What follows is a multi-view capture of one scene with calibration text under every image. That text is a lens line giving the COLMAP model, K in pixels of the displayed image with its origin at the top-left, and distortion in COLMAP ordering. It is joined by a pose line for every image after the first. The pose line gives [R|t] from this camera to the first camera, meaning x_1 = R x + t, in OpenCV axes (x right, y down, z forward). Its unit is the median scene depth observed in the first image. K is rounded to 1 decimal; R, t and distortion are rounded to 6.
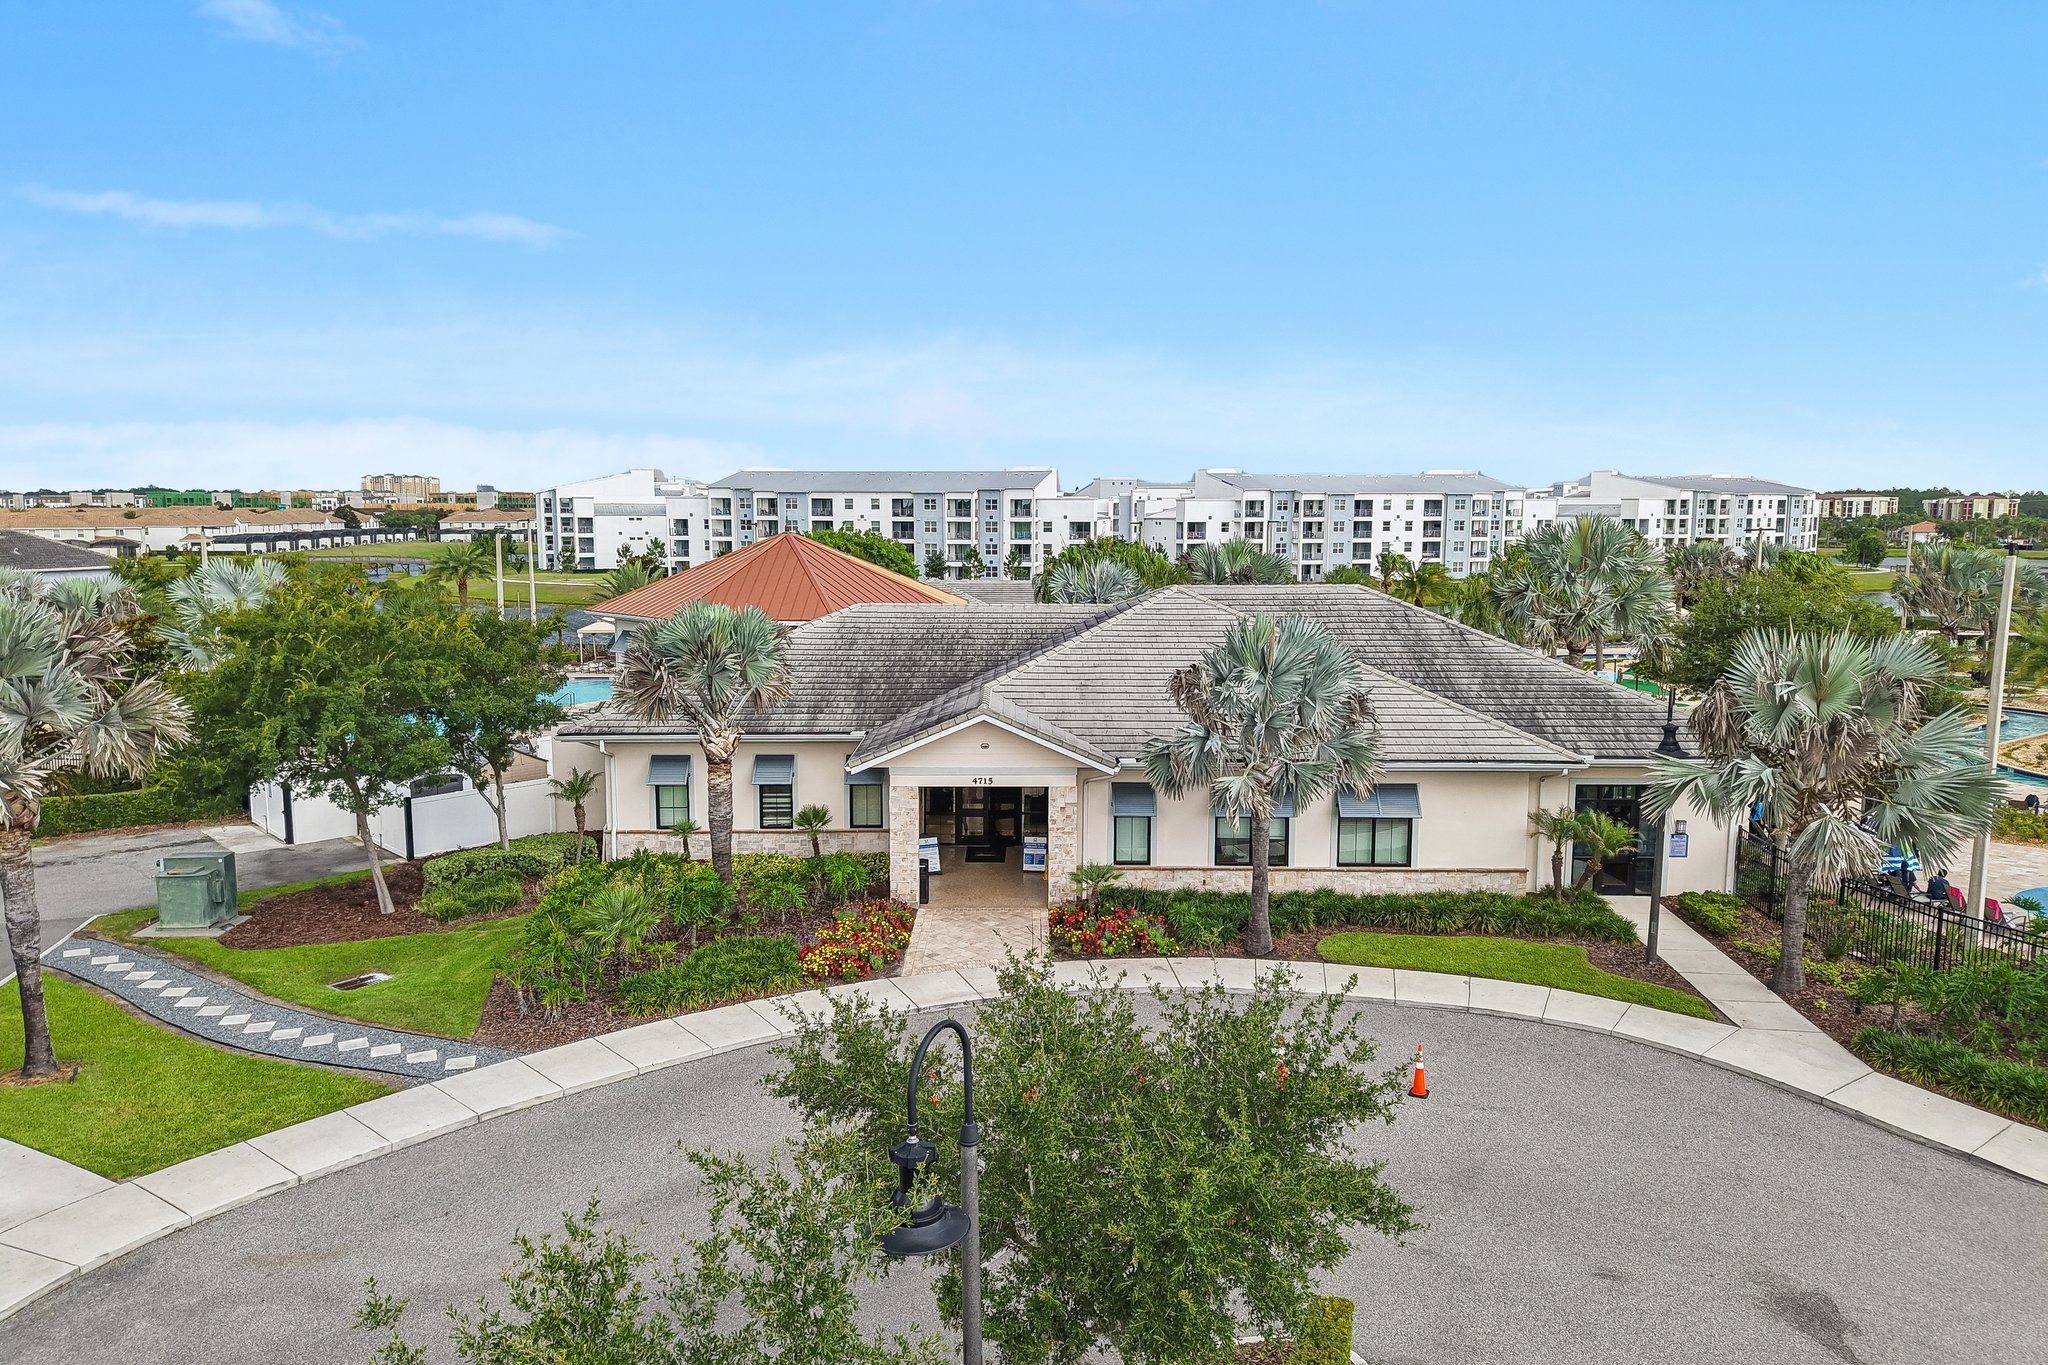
lens RADIAL K [[1355.5, 0, 1027.3], [0, 1355.5, 676.0], [0, 0, 1]] dist [0.025038, -0.017852]
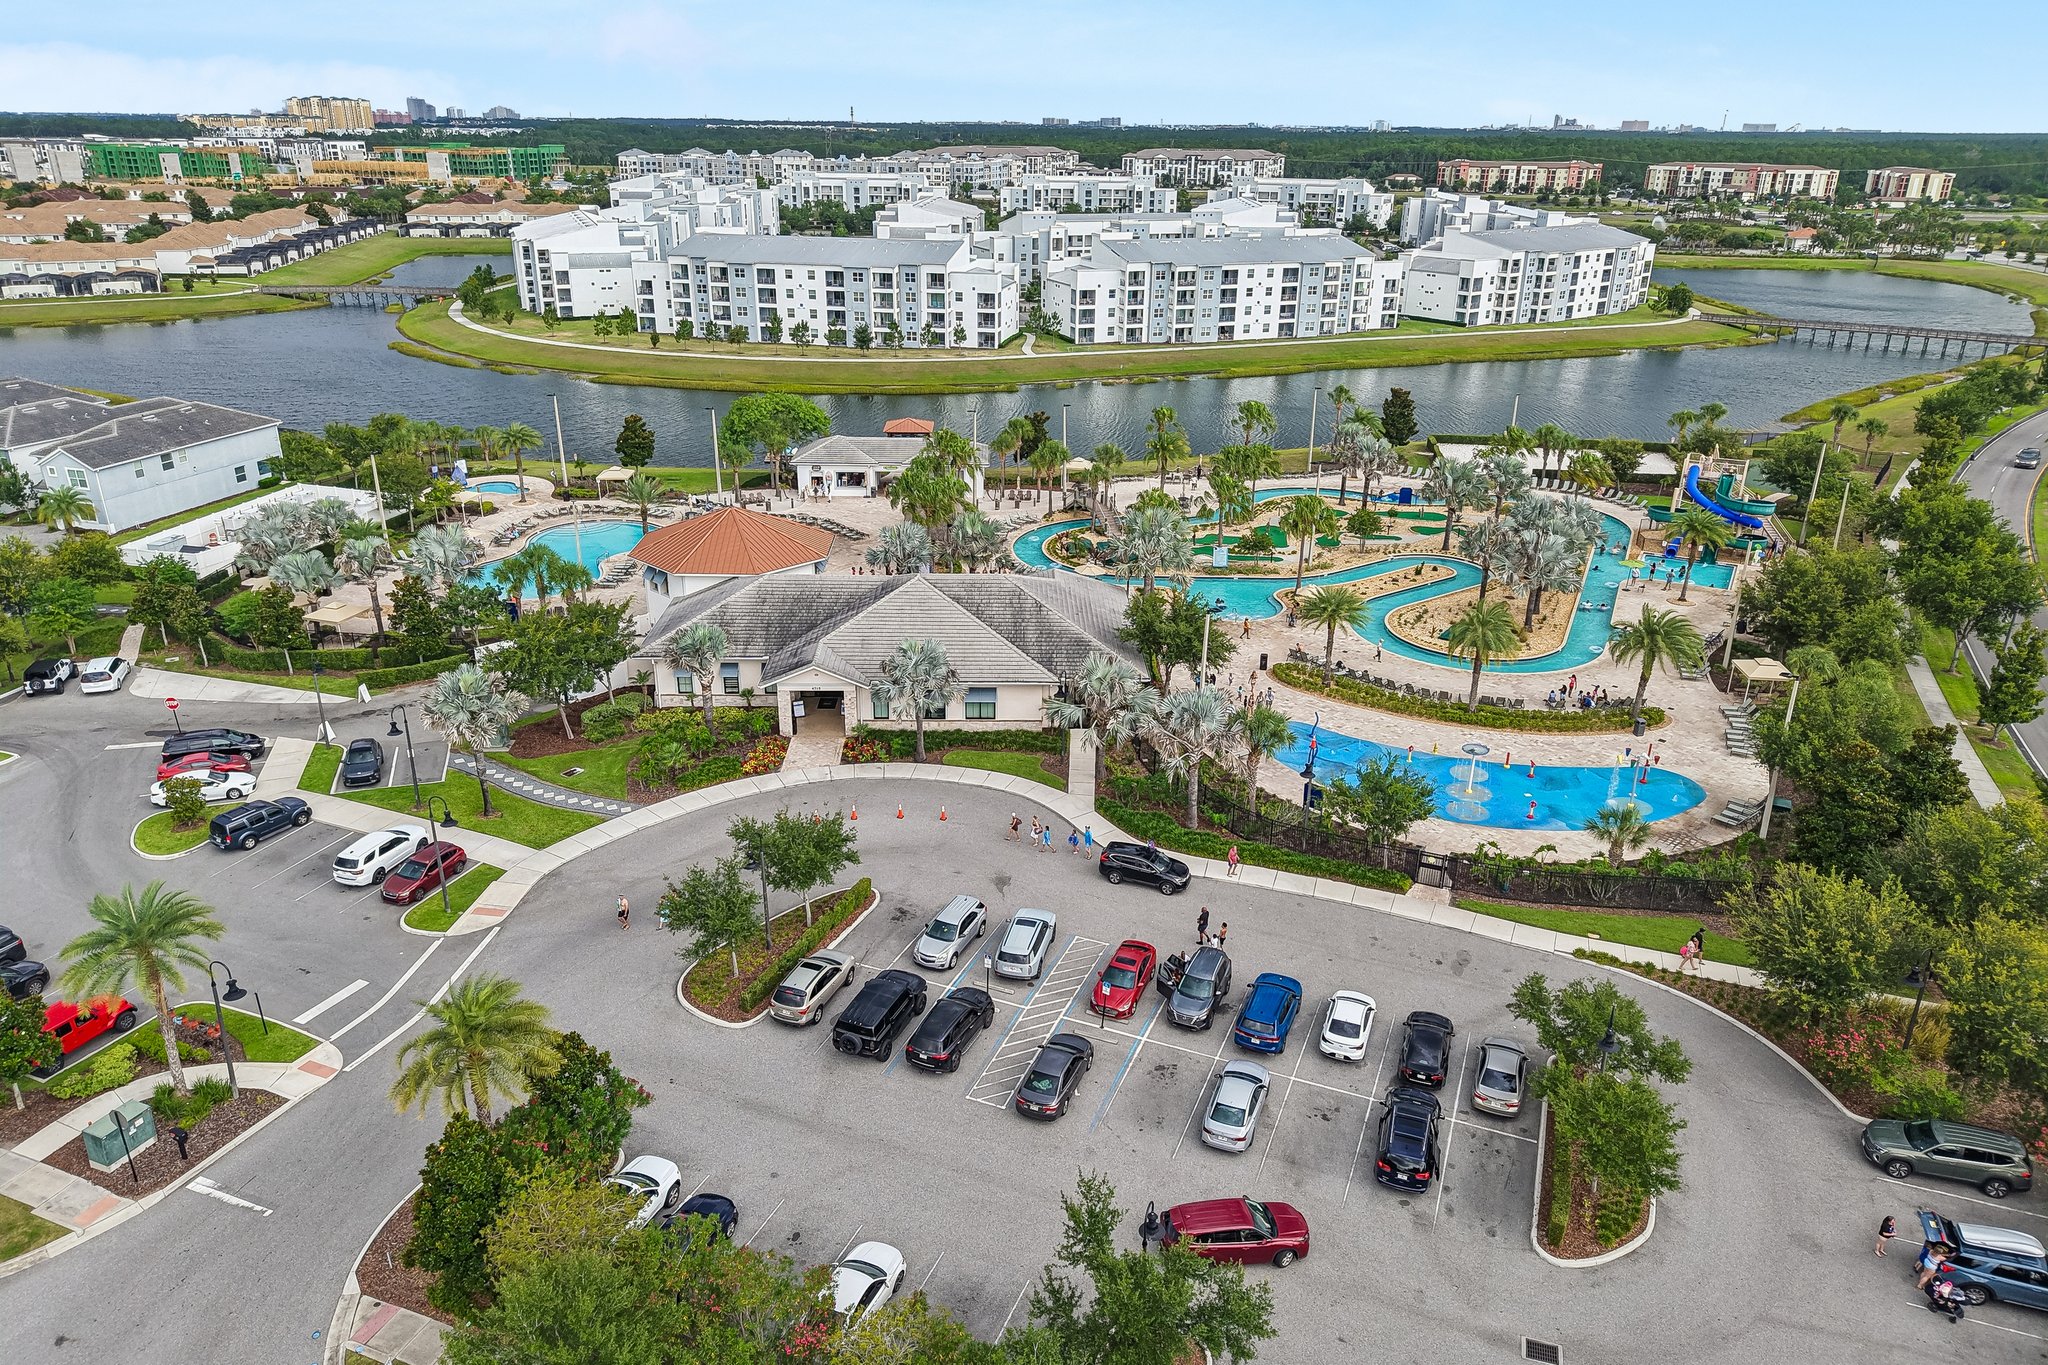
lens RADIAL K [[1355.5, 0, 1029.0], [0, 1355.5, 687.7], [0, 0, 1]] dist [0.025038, -0.017852]
pose [[0.999783, 0.002354, 0.020710, 0.050716], [-0.007860, 0.962824, 0.270016, -0.098810], [-0.019304, -0.270121, 0.962633, -0.228075]]
